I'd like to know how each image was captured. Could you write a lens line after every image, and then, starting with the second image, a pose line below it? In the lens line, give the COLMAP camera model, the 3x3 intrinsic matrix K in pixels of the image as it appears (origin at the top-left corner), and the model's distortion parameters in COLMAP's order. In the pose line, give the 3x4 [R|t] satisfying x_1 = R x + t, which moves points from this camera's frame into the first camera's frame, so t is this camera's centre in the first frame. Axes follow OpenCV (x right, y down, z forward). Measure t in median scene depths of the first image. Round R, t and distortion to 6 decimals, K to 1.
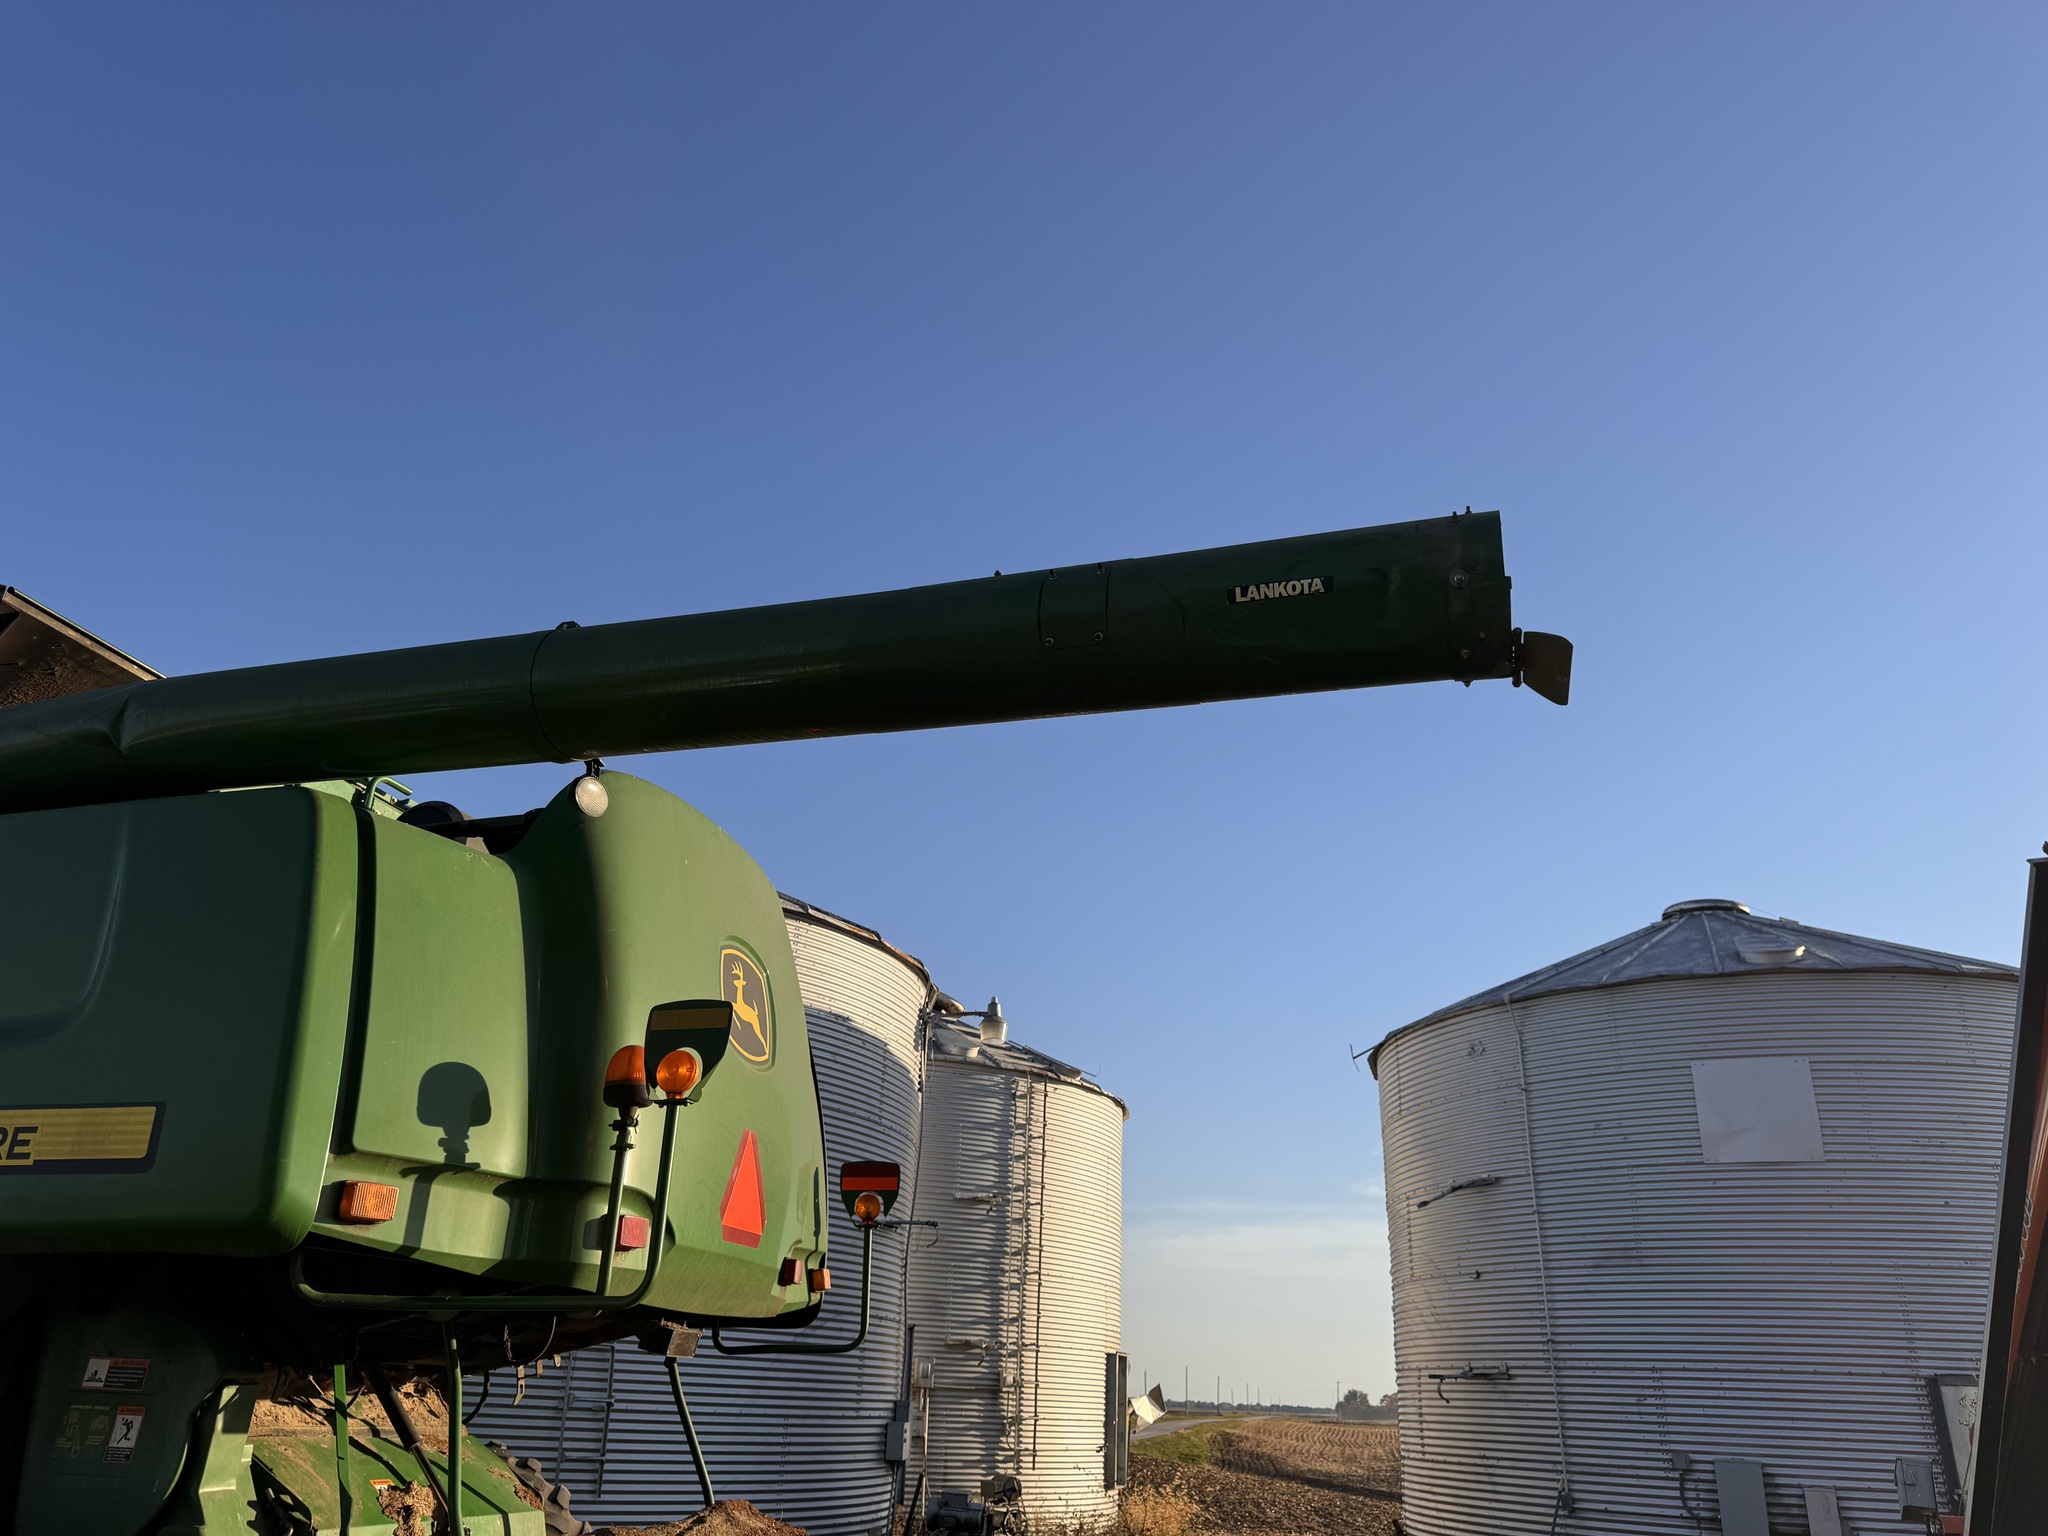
lens RADIAL K [[1447.4, 0, 1024.0], [0, 1447.4, 768.0], [0, 0, 1]] dist [0.001716, -0.002910]
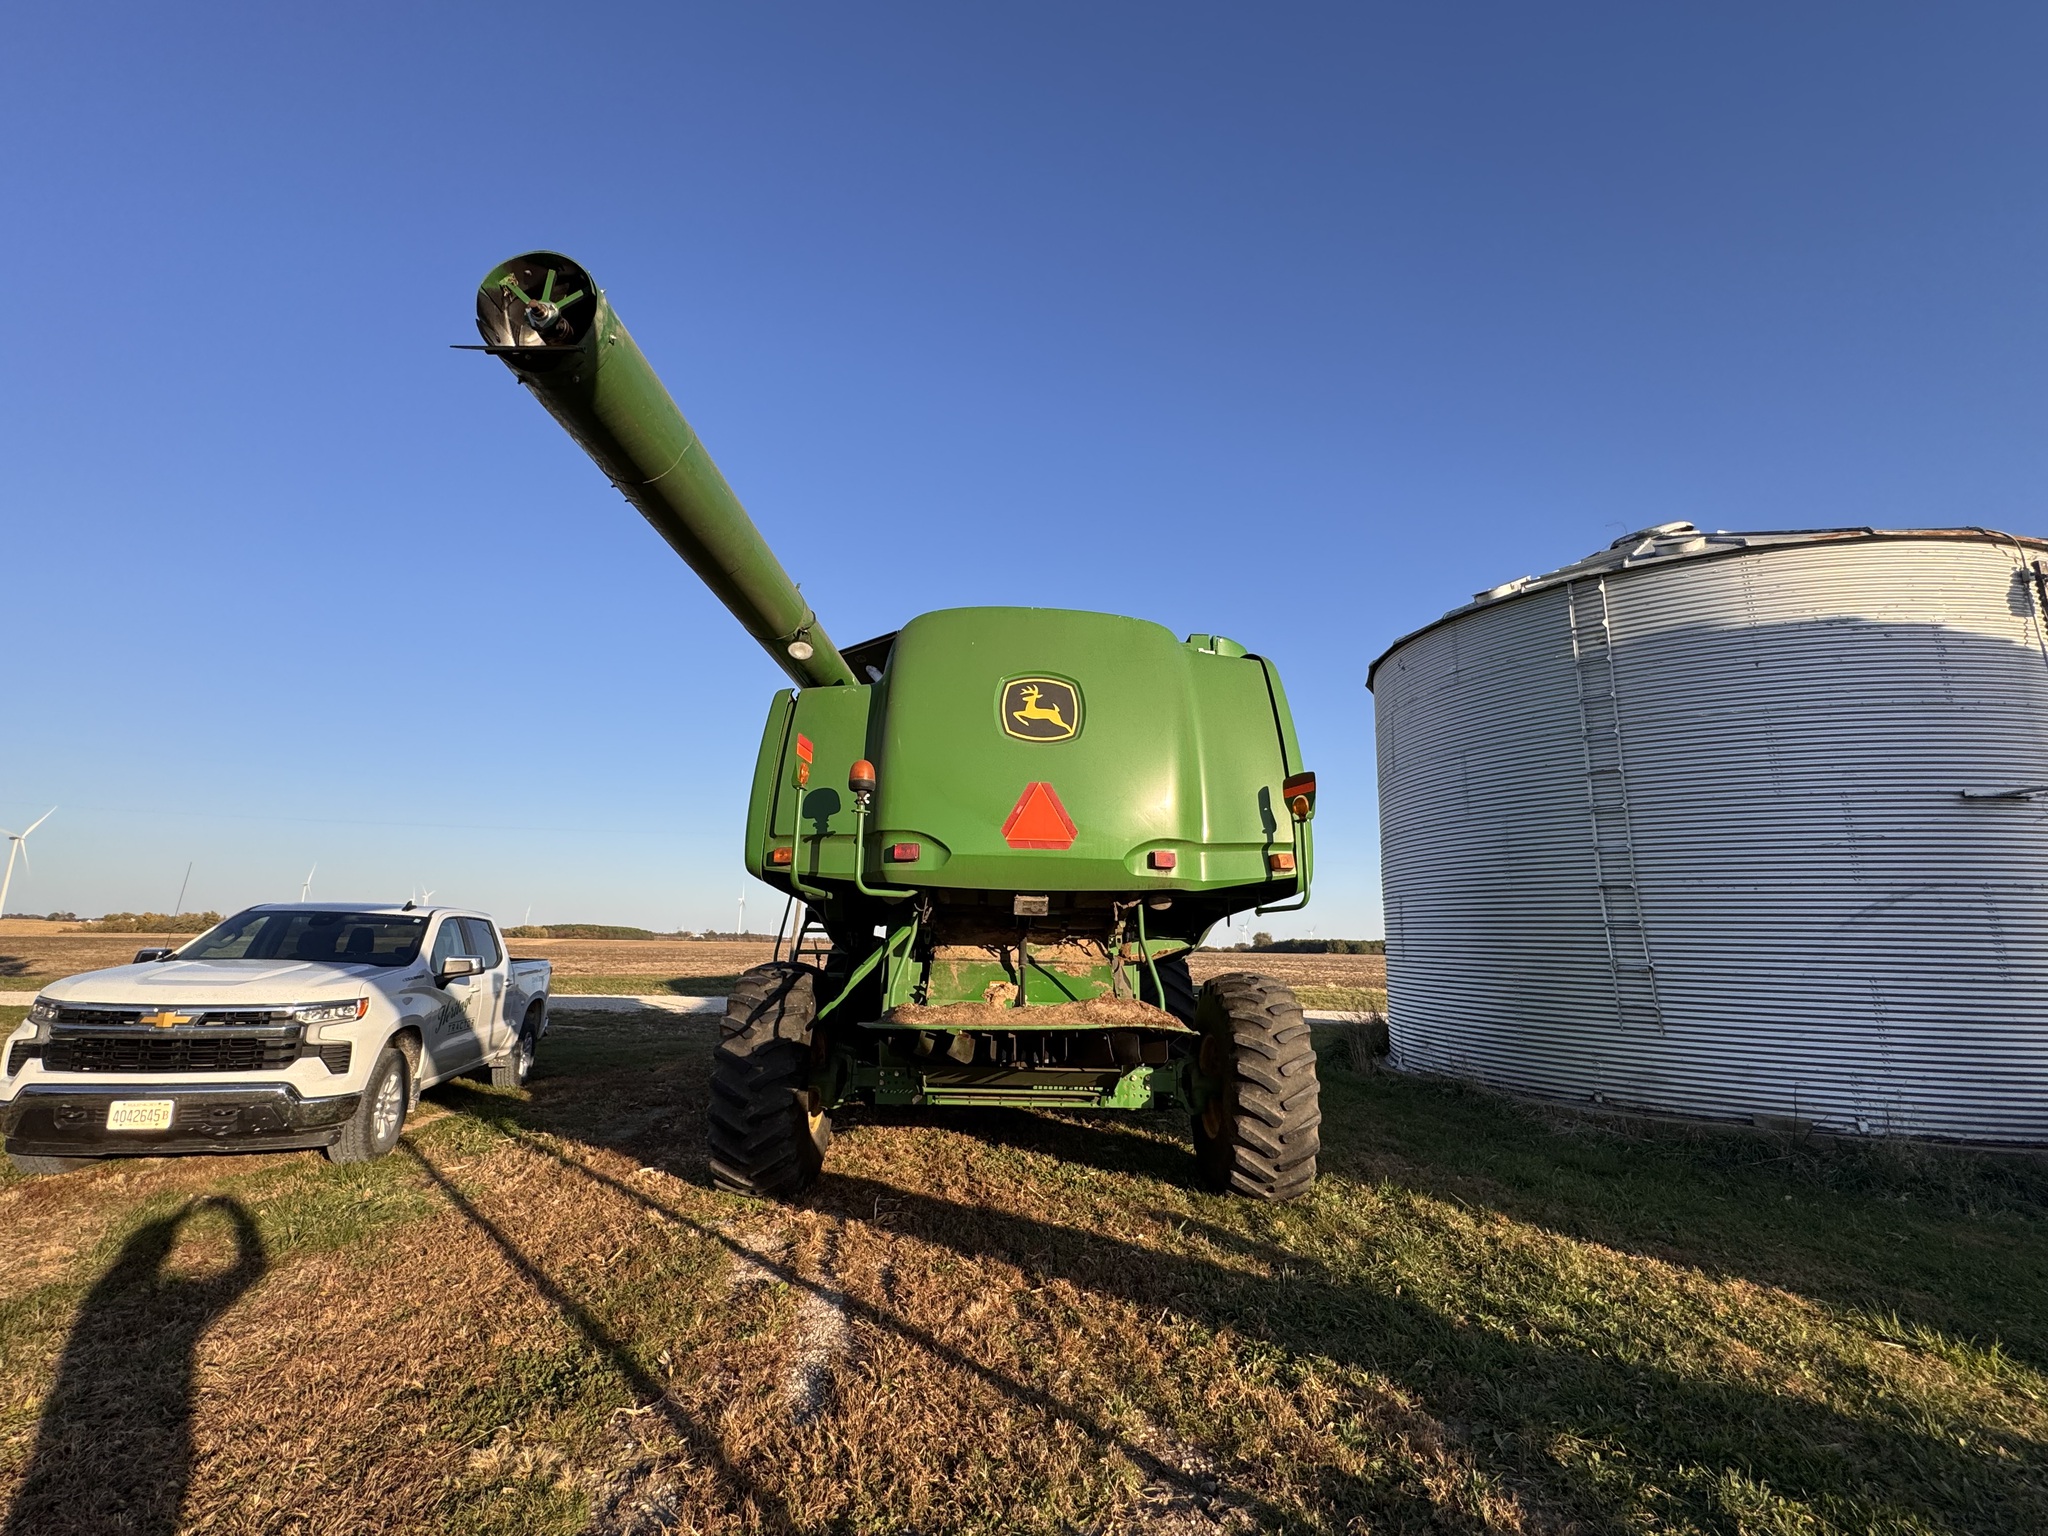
lens RADIAL K [[909.3, 0, 1031.7], [0, 909.3, 773.4], [0, 0, 1]] dist [0.000064, 0.000071]
pose [[0.317670, -0.205658, -0.925630, 0.903971], [0.367282, 0.926677, -0.079842, 0.377569], [0.874180, -0.314604, 0.369912, 0.724557]]
